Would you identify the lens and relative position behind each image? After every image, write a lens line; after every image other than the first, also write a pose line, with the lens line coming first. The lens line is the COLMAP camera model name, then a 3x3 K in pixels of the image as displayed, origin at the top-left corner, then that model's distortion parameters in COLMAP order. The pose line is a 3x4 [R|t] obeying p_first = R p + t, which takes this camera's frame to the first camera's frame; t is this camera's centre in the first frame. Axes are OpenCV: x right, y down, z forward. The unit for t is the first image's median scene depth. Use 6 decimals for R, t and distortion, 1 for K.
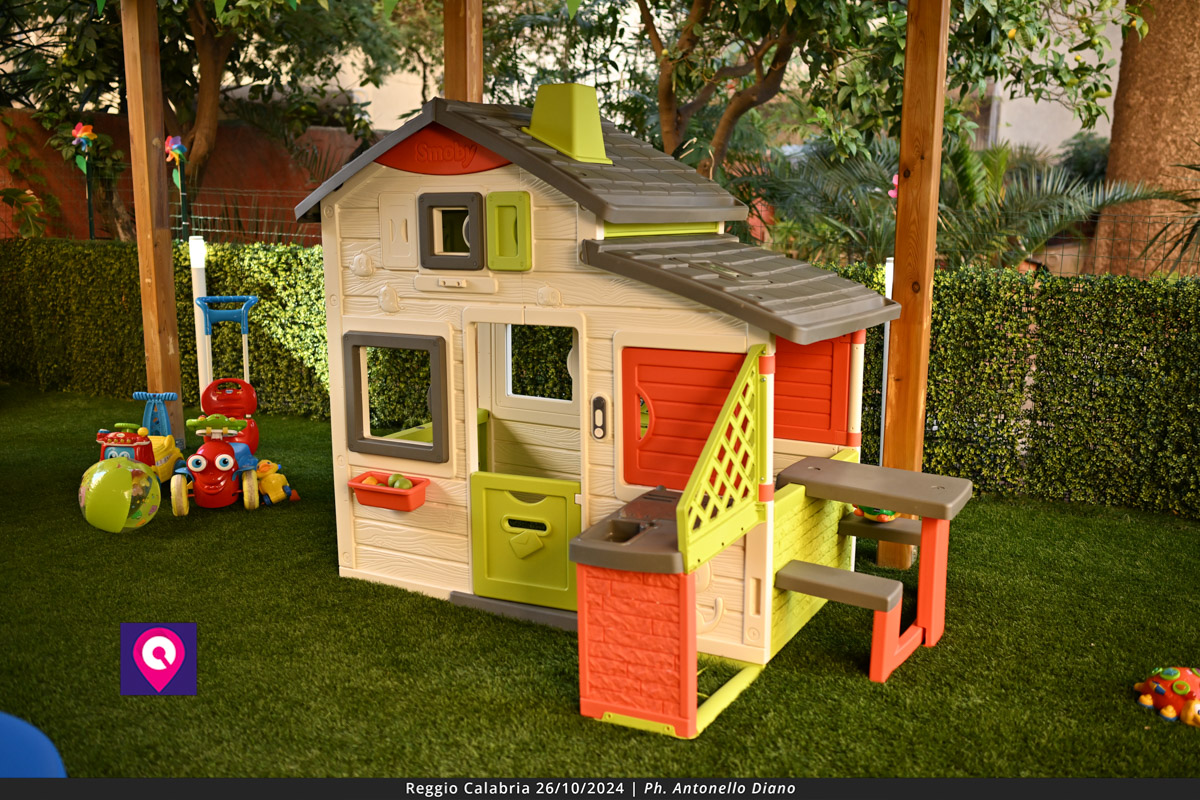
lens RADIAL K [[1150.8, 0, 600.0], [0, 1150.8, 400.0], [0, 0, 1]] dist [-0.007253, 0.002857]
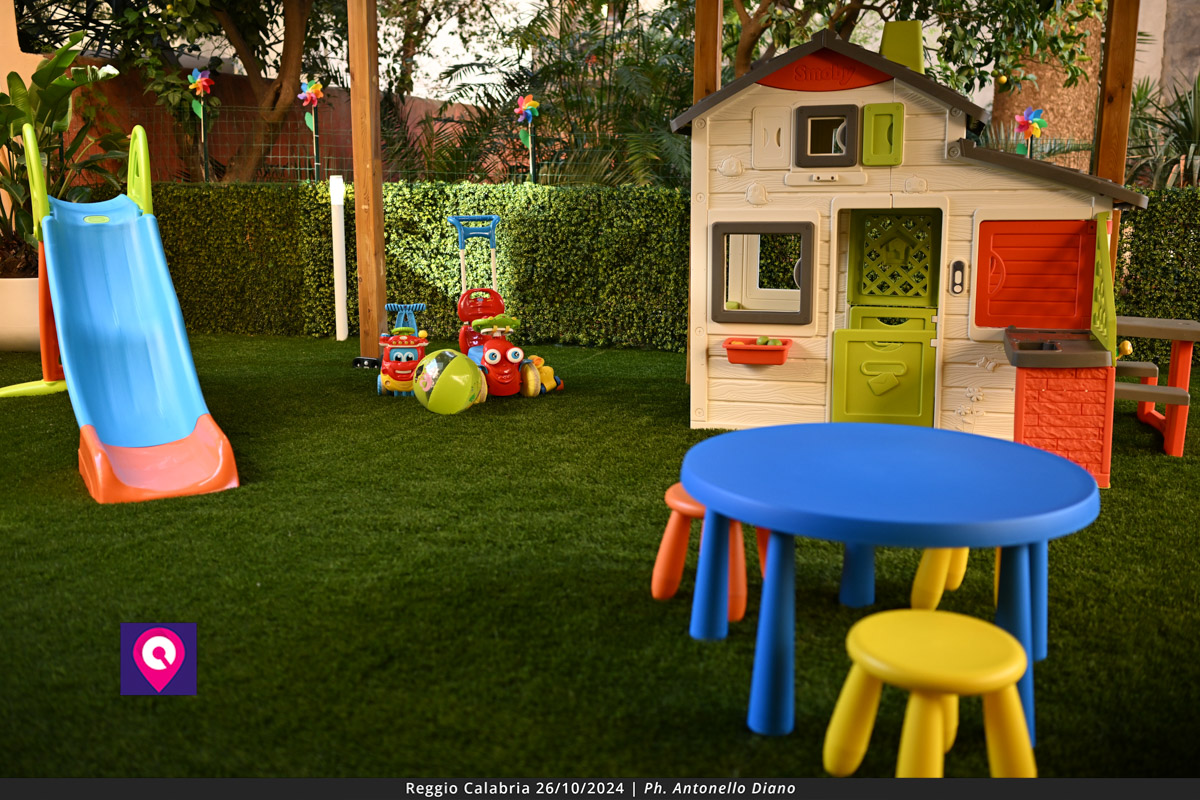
lens RADIAL K [[1150.8, 0, 600.0], [0, 1150.8, 400.0], [0, 0, 1]] dist [-0.007253, 0.002857]
pose [[0.977503, -0.041911, 0.206714, -0.487687], [0.039717, 0.999102, 0.014754, 0.086312], [-0.207147, -0.006212, 0.978290, -0.140601]]
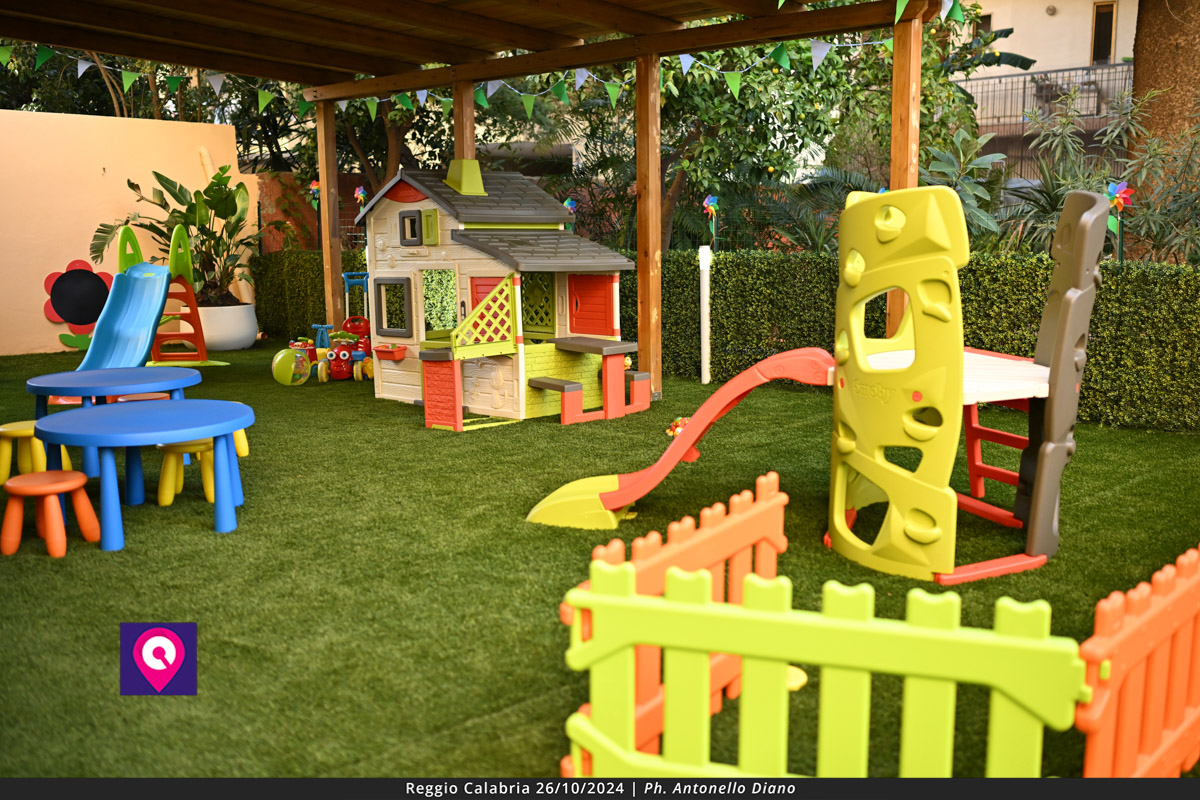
lens RADIAL K [[1150.8, 0, 600.0], [0, 1150.8, 400.0], [0, 0, 1]] dist [-0.007253, 0.002857]
pose [[0.964662, 0.020221, -0.262714, 0.600265], [-0.028944, 0.999149, -0.029374, 0.175125], [0.261896, 0.035940, 0.964427, -0.750991]]
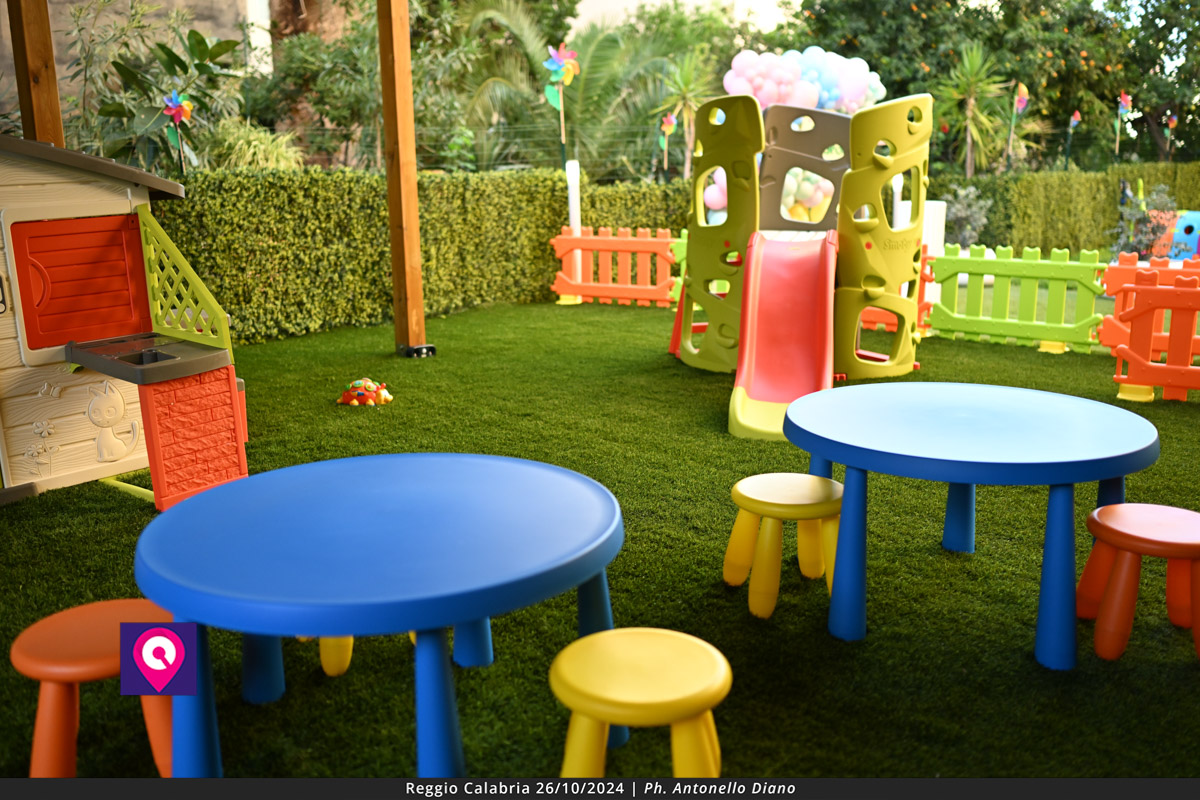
lens RADIAL K [[1150.8, 0, 600.0], [0, 1150.8, 400.0], [0, 0, 1]] dist [-0.007253, 0.002857]
pose [[0.234618, -0.218320, 0.947254, -0.652018], [0.194179, 0.965340, 0.174393, 0.023997], [-0.952496, 0.143021, 0.268879, 0.140090]]
